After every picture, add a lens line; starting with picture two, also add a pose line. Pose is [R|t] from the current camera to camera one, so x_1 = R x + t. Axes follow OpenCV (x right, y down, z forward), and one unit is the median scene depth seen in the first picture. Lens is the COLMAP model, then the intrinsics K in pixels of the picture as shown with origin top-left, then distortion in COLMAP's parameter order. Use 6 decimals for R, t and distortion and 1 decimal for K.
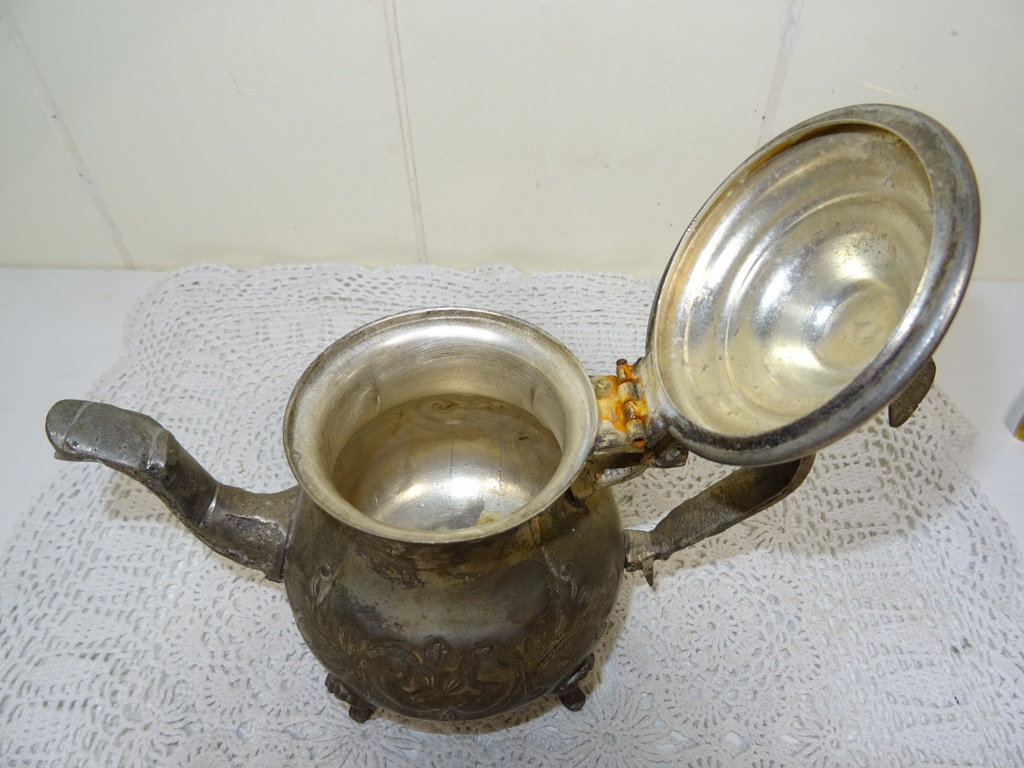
lens RADIAL K [[706.6, 0, 533.6], [0, 706.6, 359.5], [0, 0, 1]] dist [0.001739, -0.011776]
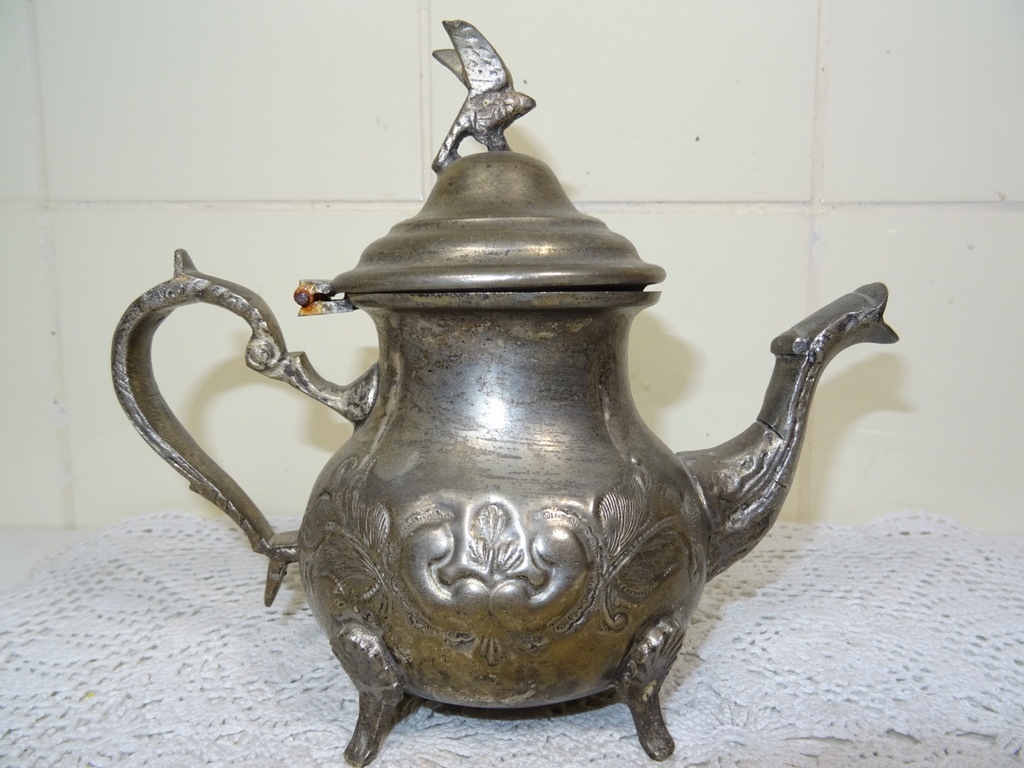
lens RADIAL K [[706.6, 0, 532.0], [0, 706.6, 383.4], [0, 0, 1]] dist [0.001739, -0.011776]
pose [[0.999319, -0.001355, 0.036885, -0.085736], [0.023828, 0.786854, -0.616679, 0.305156], [-0.028187, 0.617137, 0.786350, 0.300557]]
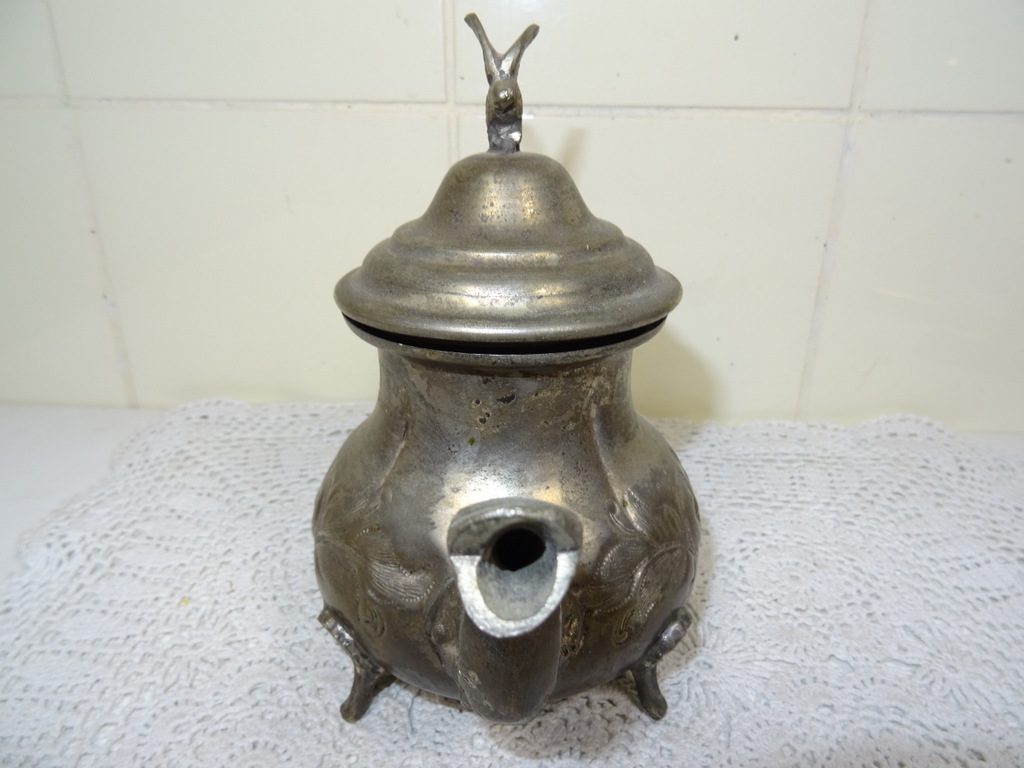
lens RADIAL K [[706.6, 0, 534.8], [0, 706.6, 376.8], [0, 0, 1]] dist [0.001739, -0.011776]
pose [[0.999797, 0.017779, 0.009443, -0.083175], [-0.012966, 0.927521, -0.373546, 0.199455], [-0.015400, 0.373348, 0.927564, 0.174214]]
